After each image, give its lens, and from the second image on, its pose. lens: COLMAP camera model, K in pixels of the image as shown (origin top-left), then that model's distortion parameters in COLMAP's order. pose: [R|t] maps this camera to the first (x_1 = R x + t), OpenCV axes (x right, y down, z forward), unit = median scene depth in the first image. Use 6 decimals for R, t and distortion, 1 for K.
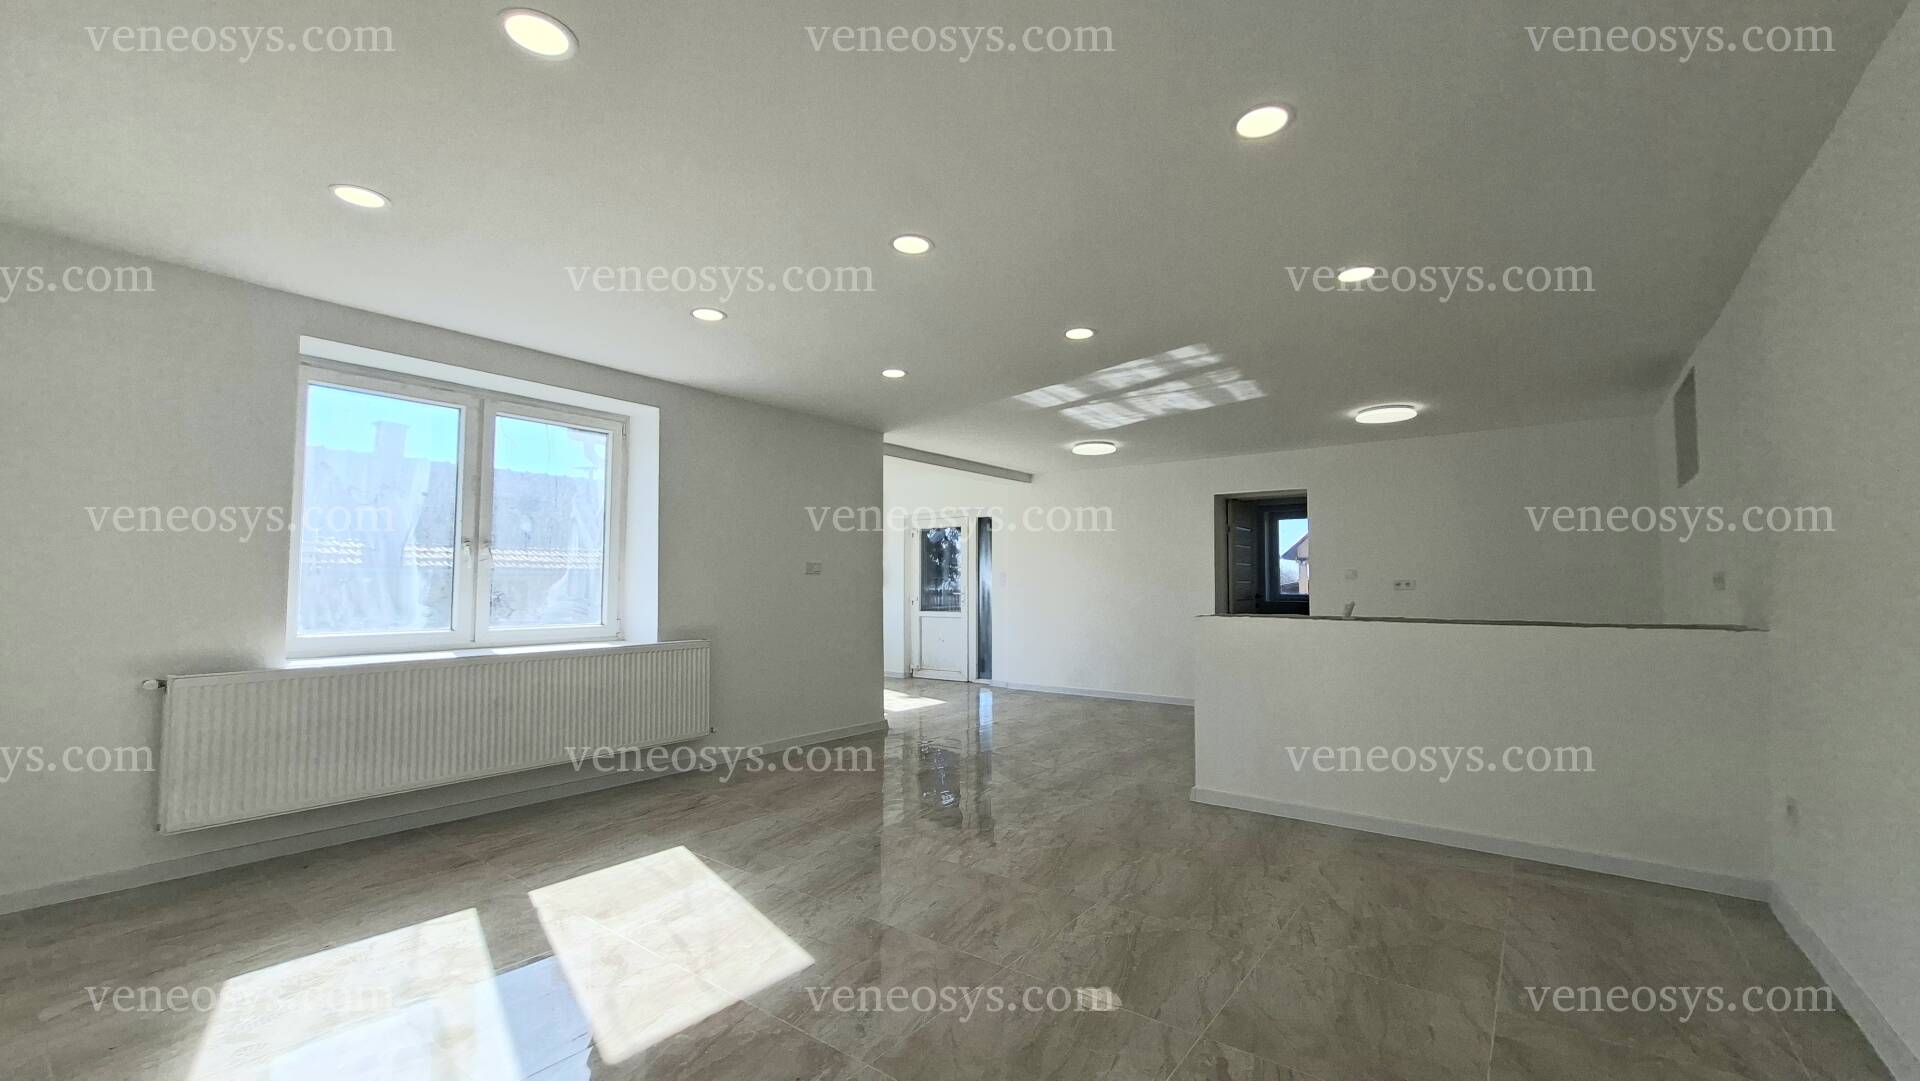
lens RADIAL K [[772.5, 0, 960.0], [0, 772.5, 540.5], [0, 0, 1]] dist [-0.020676, 0.000015]
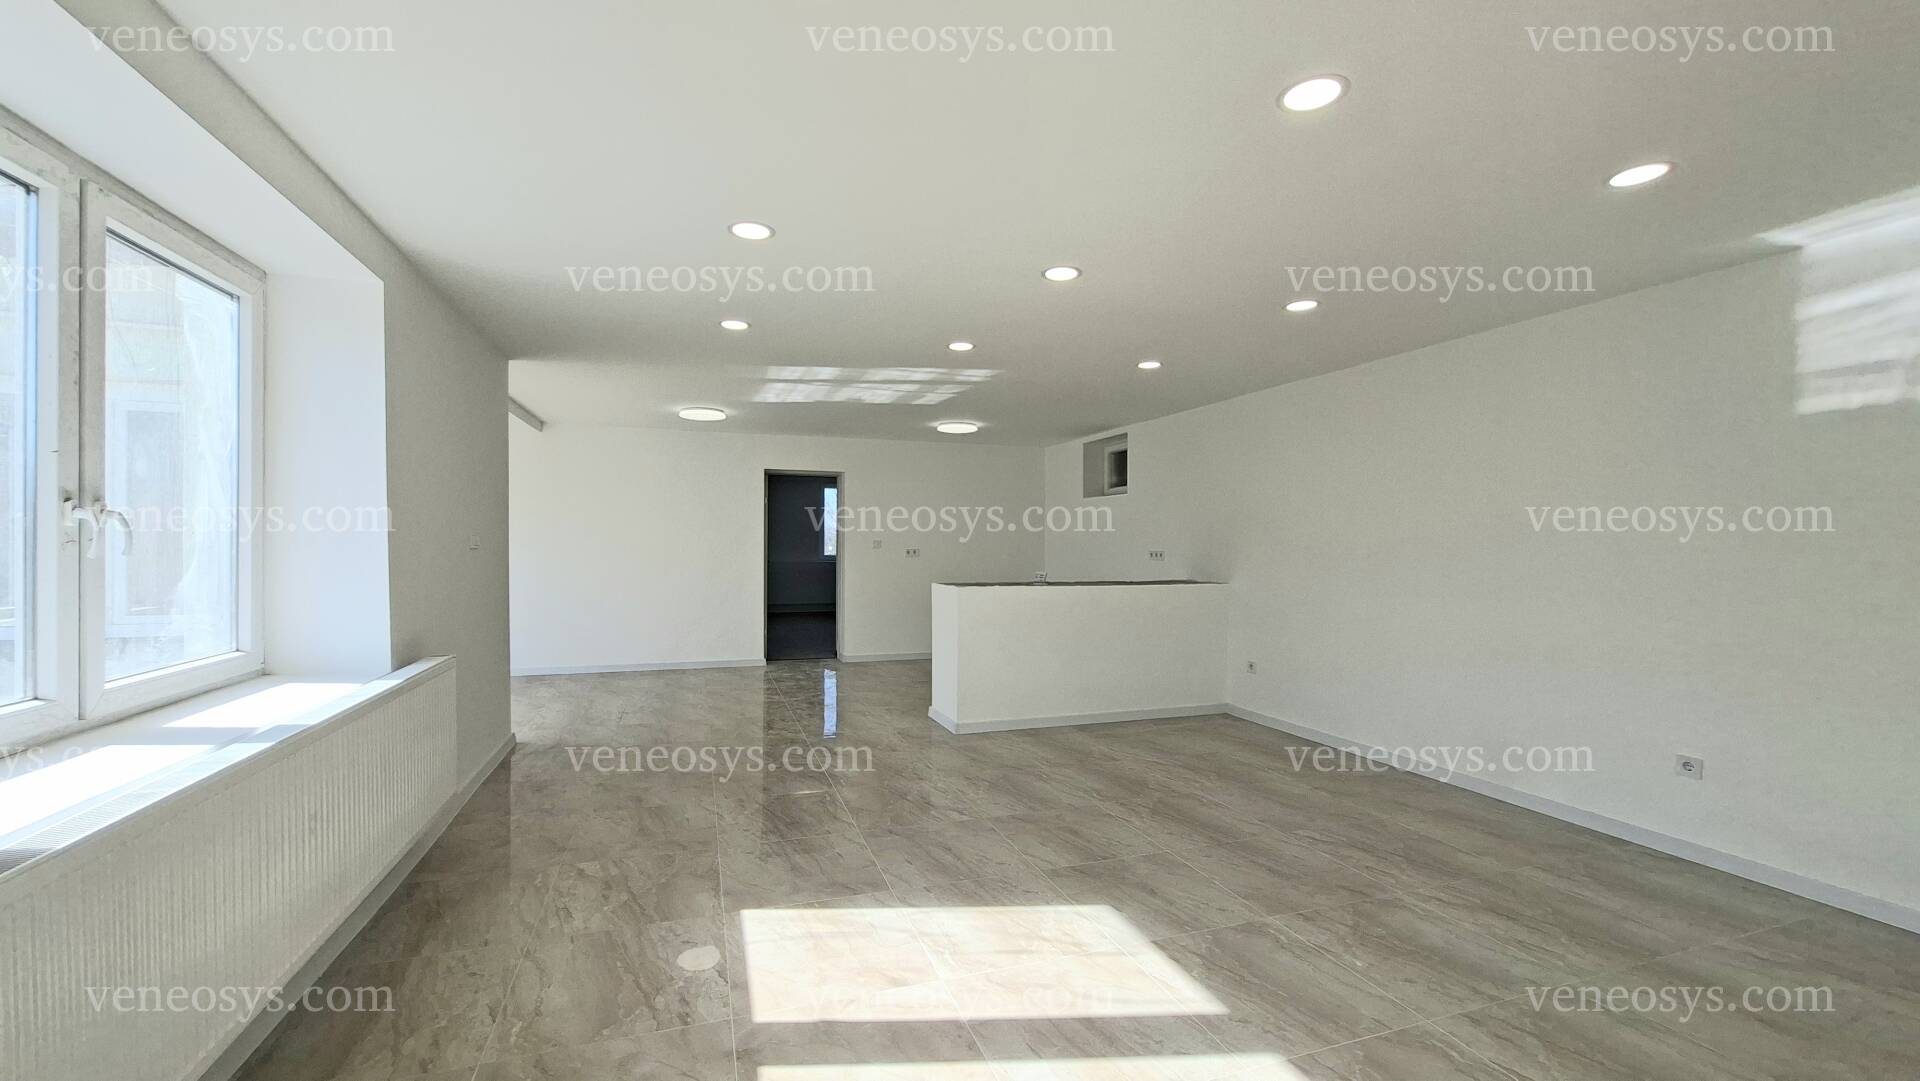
lens RADIAL K [[773.6, 0, 958.0], [0, 773.6, 531.7], [0, 0, 1]] dist [0.001137, -0.000021]
pose [[0.567368, 0.008384, 0.823422, -0.893210], [-0.031743, 0.999428, 0.011696, 0.002585], [-0.822852, -0.032773, 0.567309, 0.399575]]
